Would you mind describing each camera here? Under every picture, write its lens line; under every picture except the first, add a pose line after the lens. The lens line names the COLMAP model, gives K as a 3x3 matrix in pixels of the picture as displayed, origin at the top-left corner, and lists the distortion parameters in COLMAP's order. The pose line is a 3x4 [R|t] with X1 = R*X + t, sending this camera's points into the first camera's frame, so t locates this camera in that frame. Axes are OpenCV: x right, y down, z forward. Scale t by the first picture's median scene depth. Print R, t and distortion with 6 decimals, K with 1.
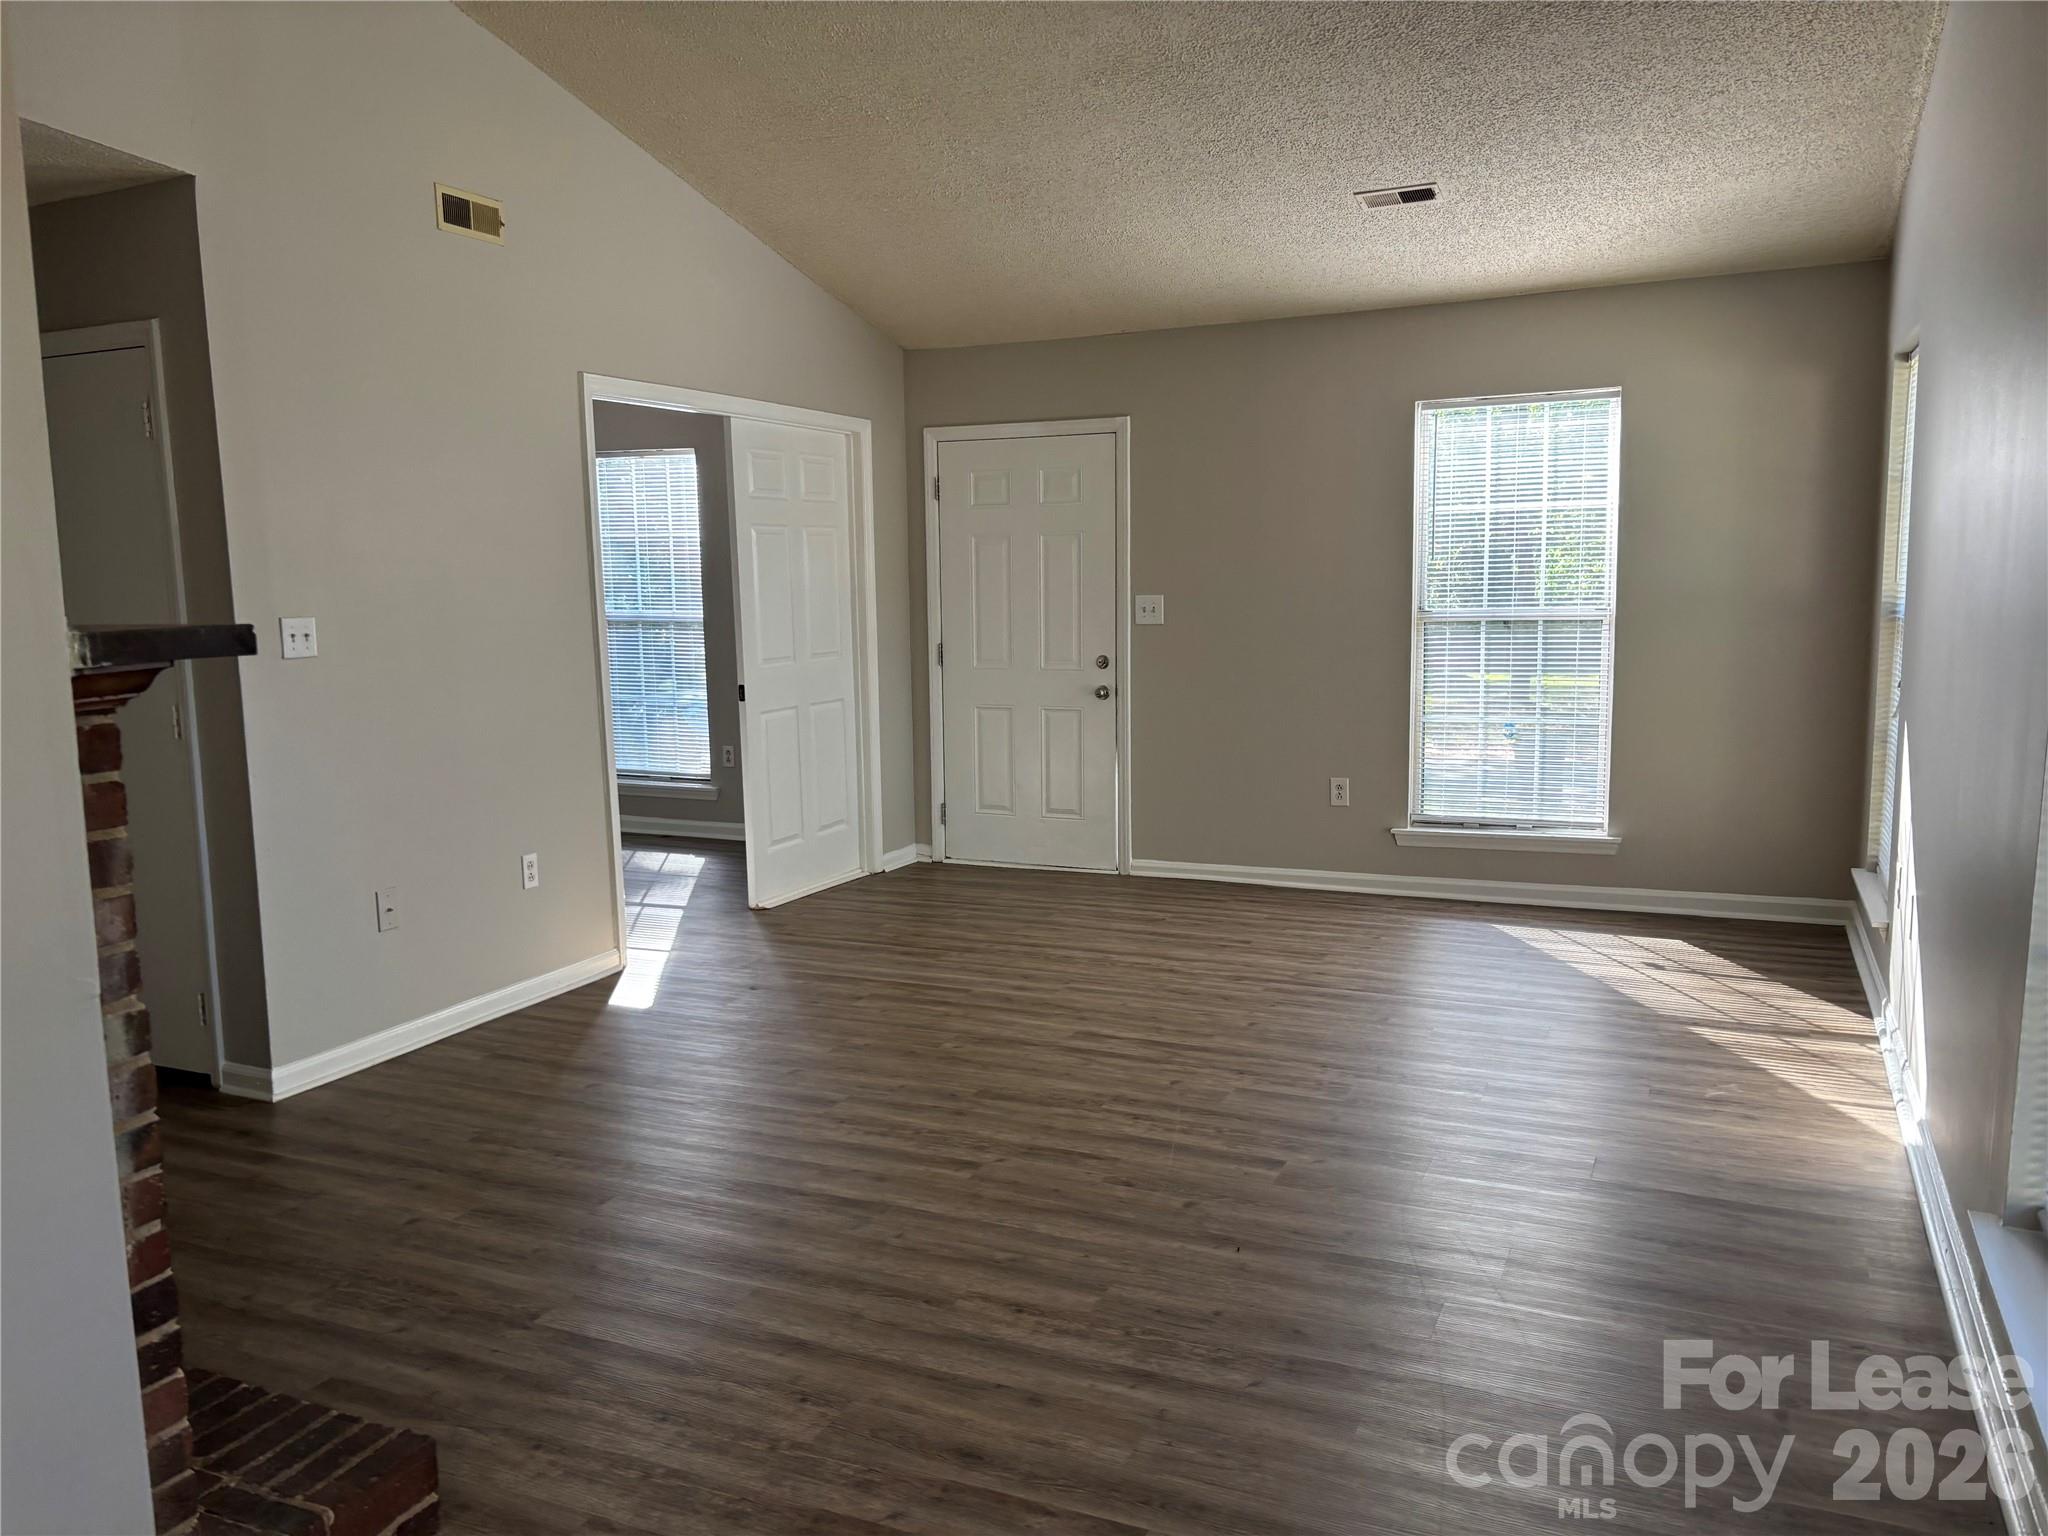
lens RADIAL K [[1549.0, 0, 1025.3], [0, 1549.0, 776.5], [0, 0, 1]] dist [0.024895, -0.019426]
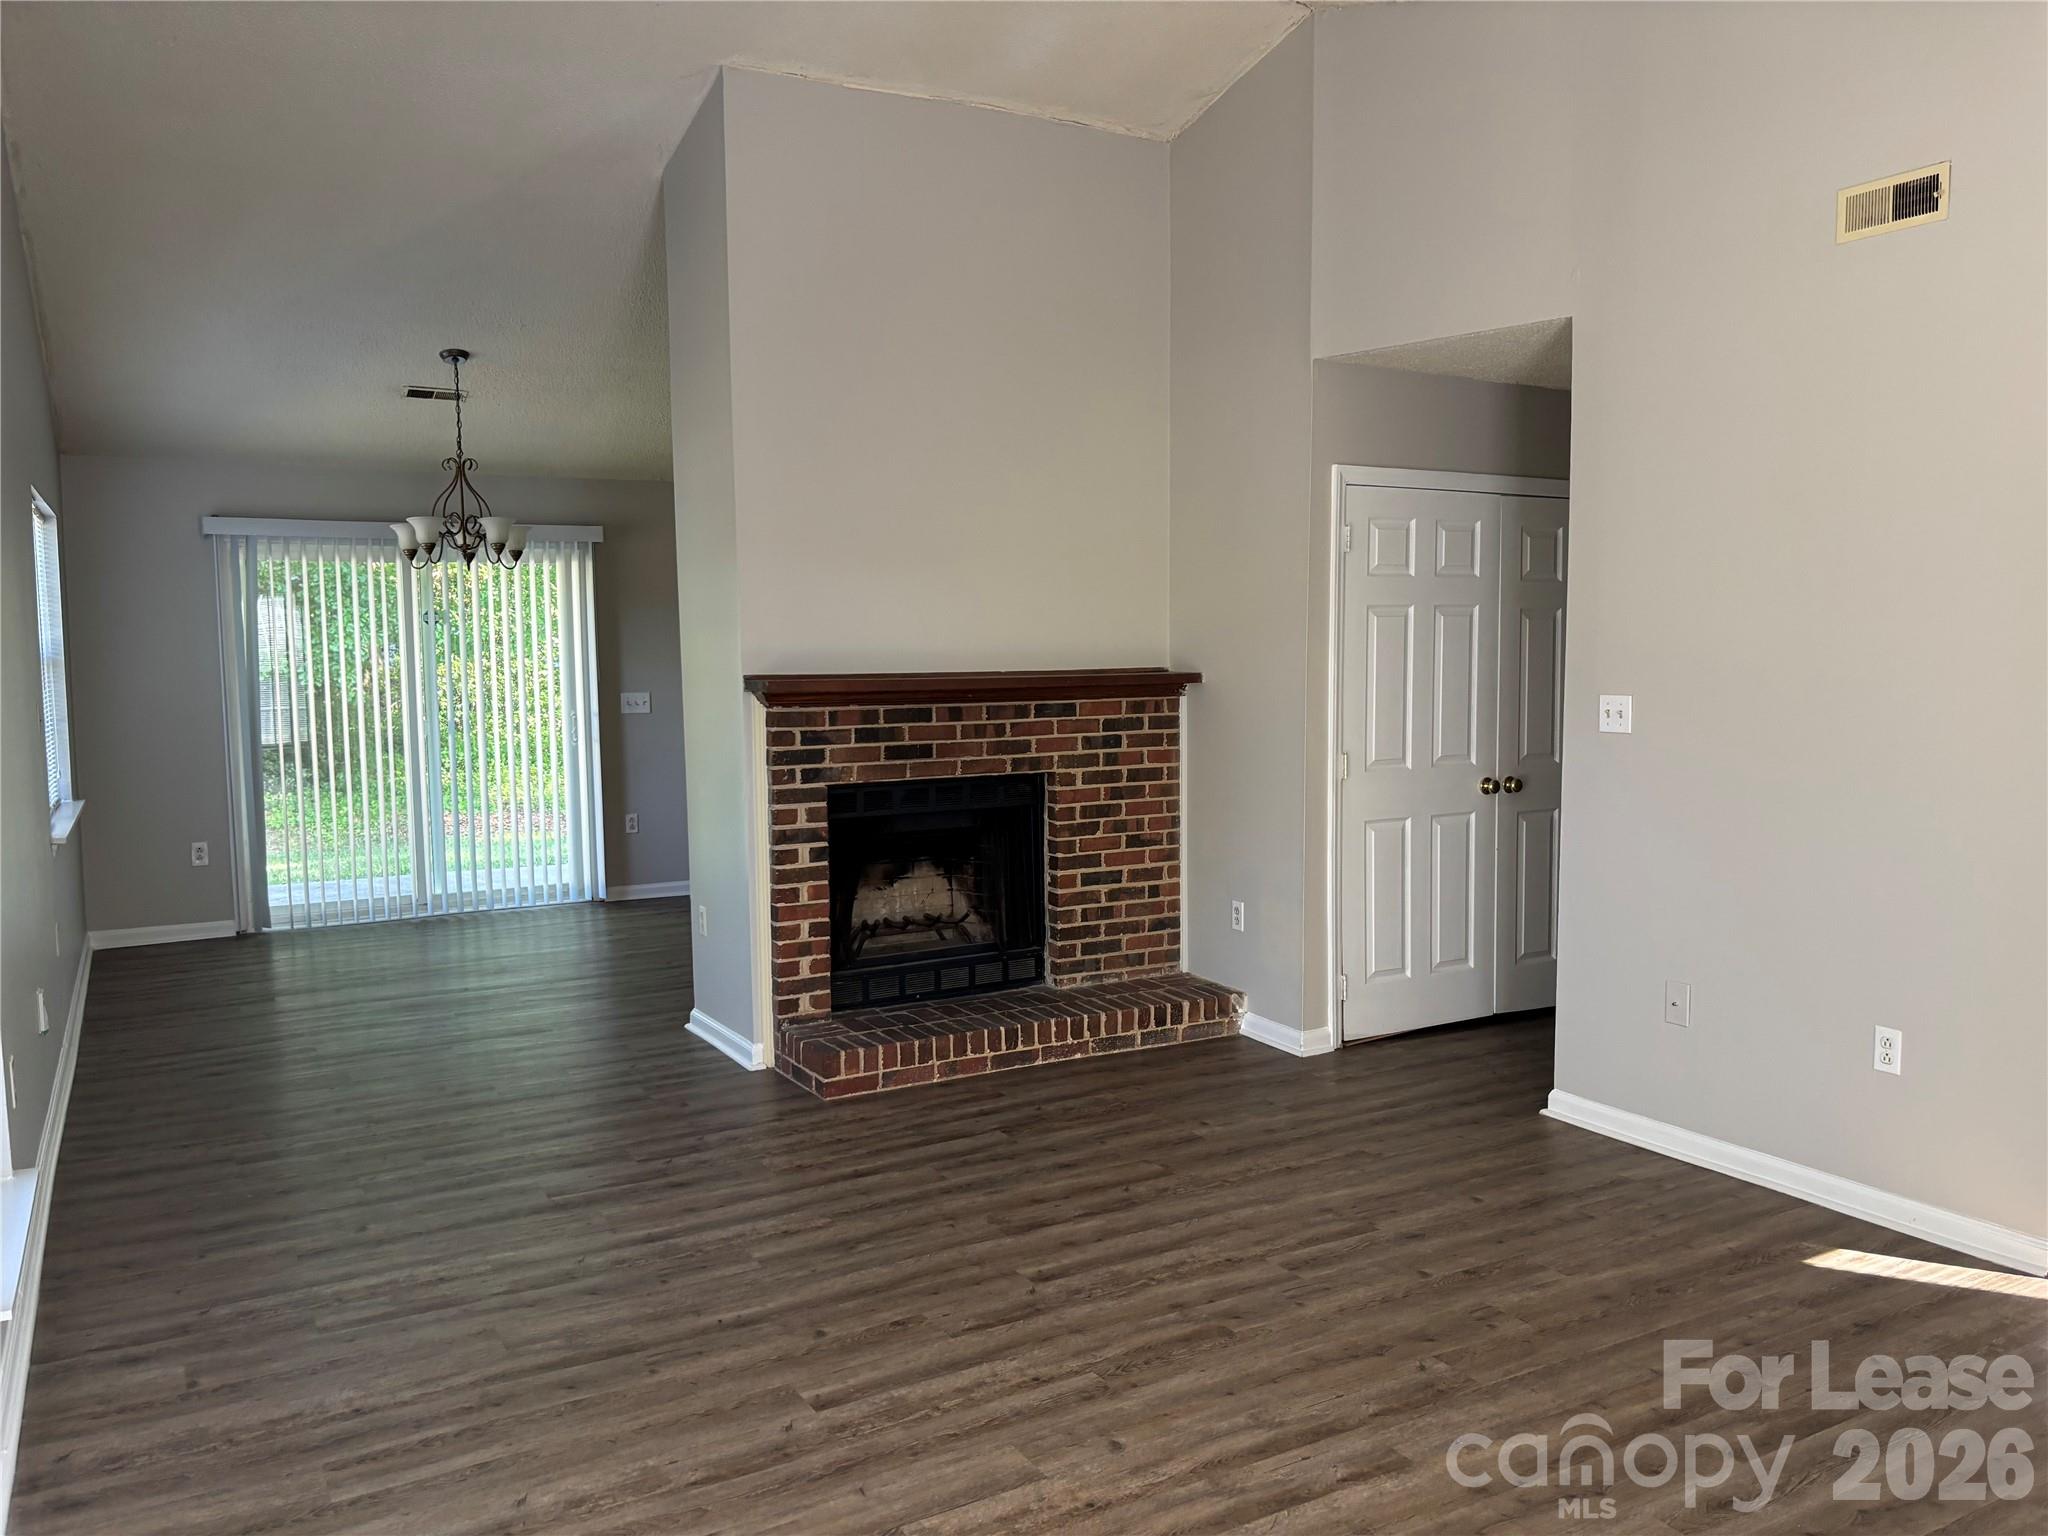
lens RADIAL K [[1549.0, 0, 1025.9], [0, 1549.0, 768.3], [0, 0, 1]] dist [0.024895, -0.019426]
pose [[-0.586112, 0.091416, -0.805056, 0.668964], [-0.089580, 0.980212, 0.176523, -0.217558], [0.805263, 0.175579, -0.566325, 1.365617]]
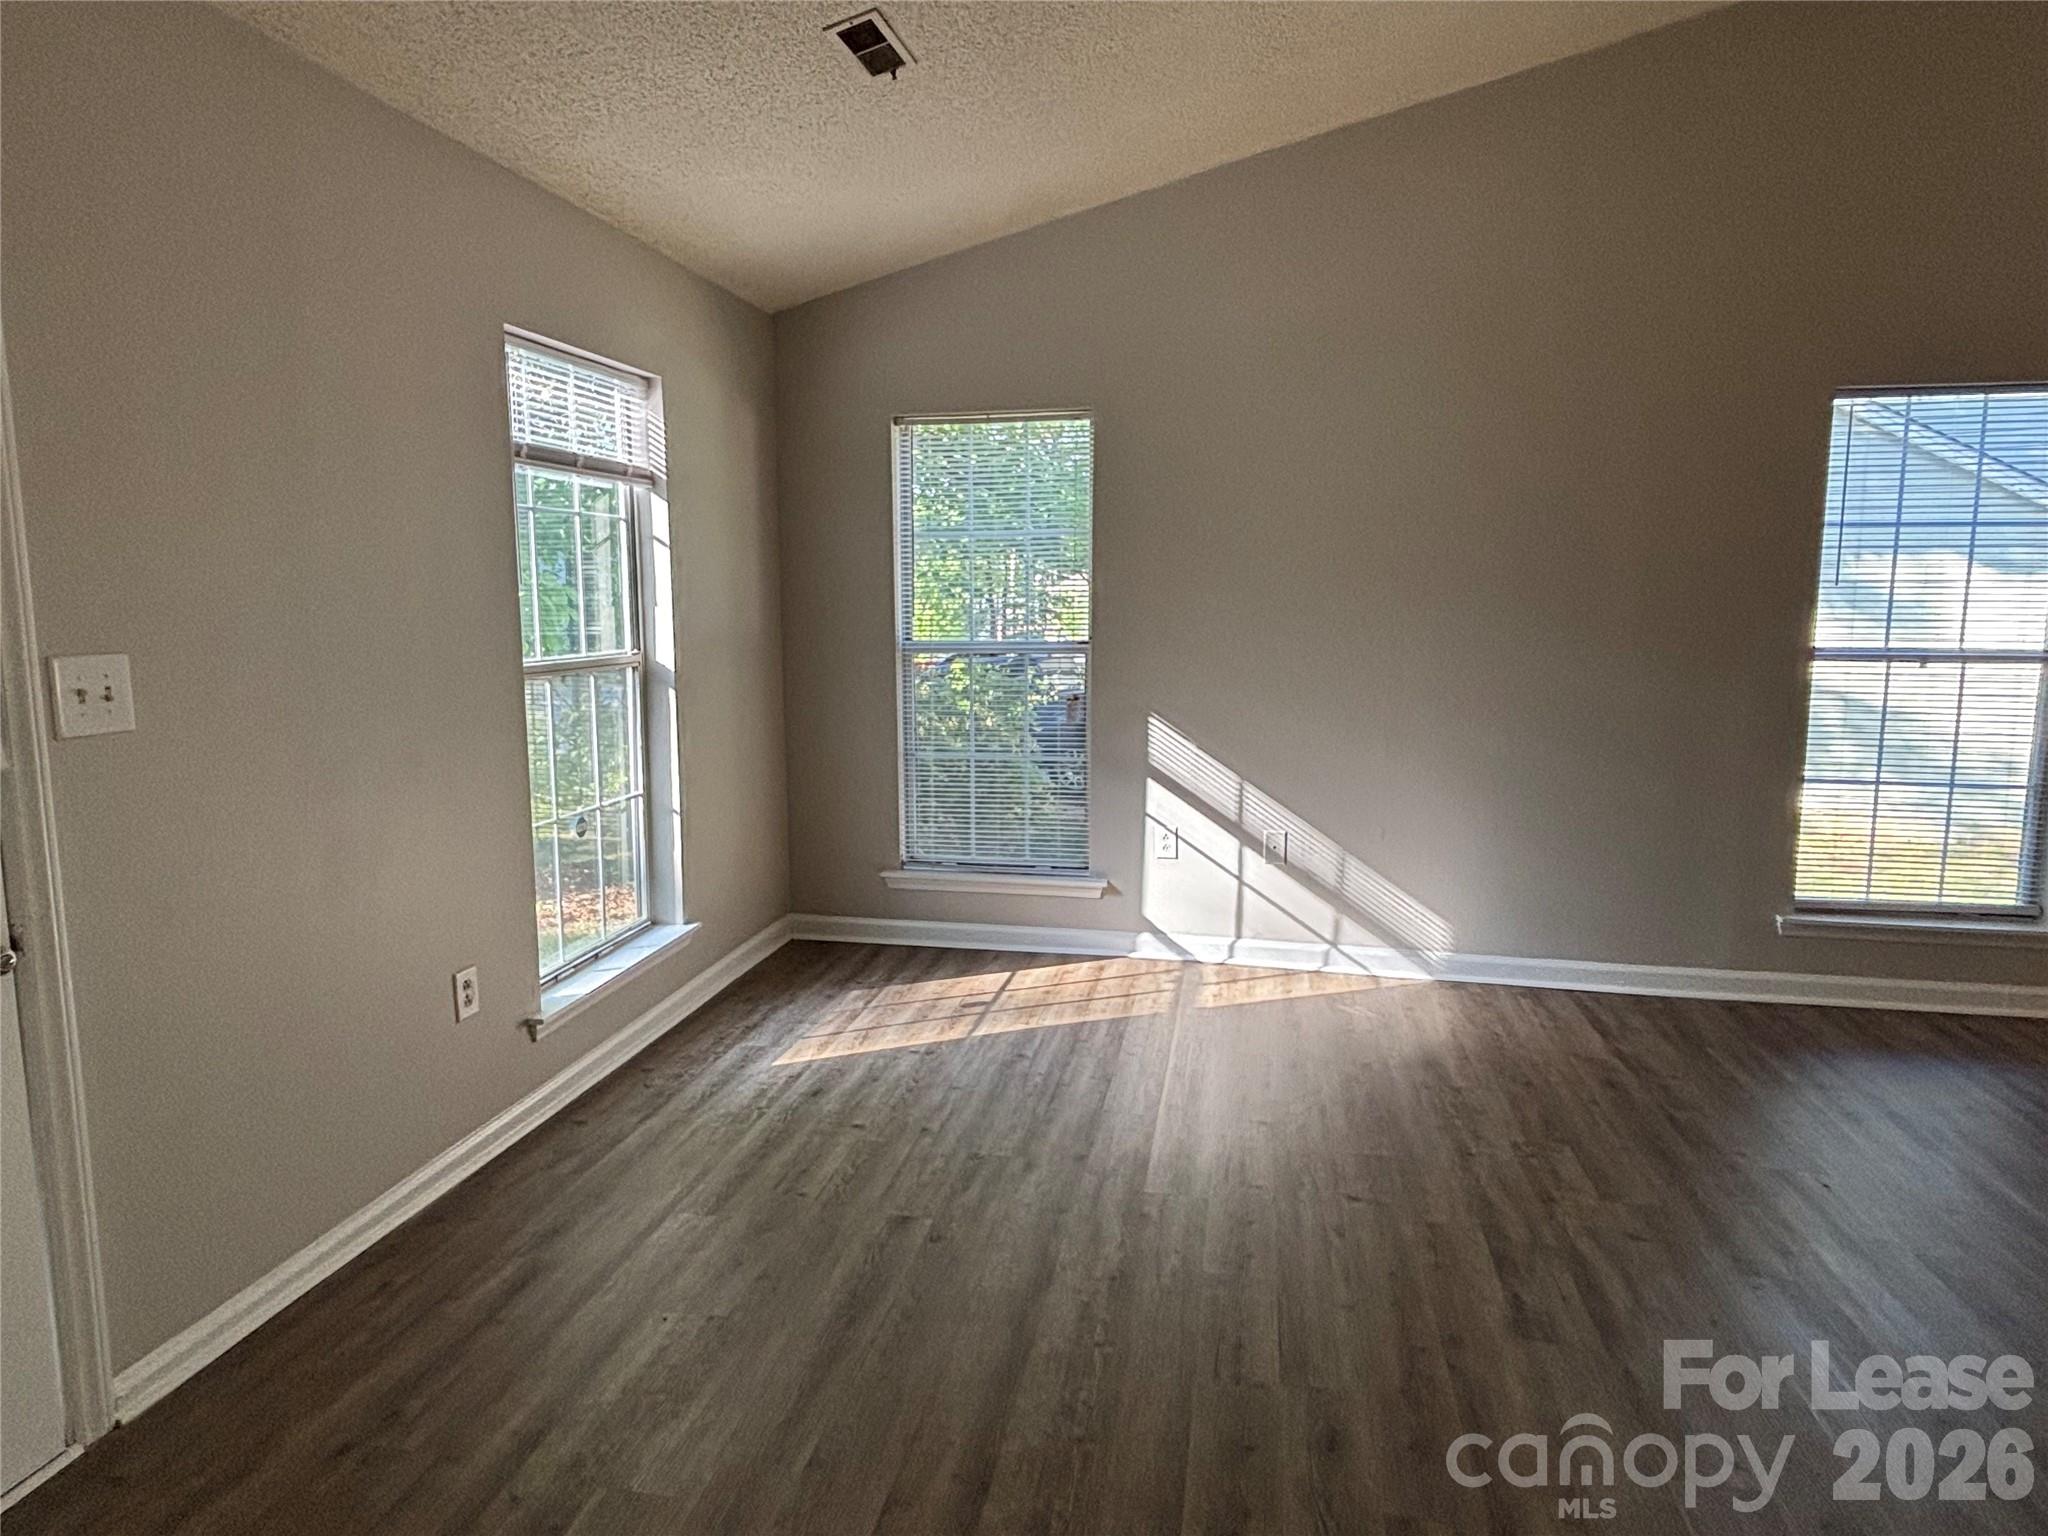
lens RADIAL K [[1190.9, 0, 1011.8], [0, 1190.9, 761.0], [0, 0, 1]] dist [-0.005262, 0.001464]
pose [[-0.230679, -0.120577, 0.965530, -0.403486], [0.130778, 0.979447, 0.153560, -0.184074], [-0.964201, 0.161693, -0.210170, 1.465440]]
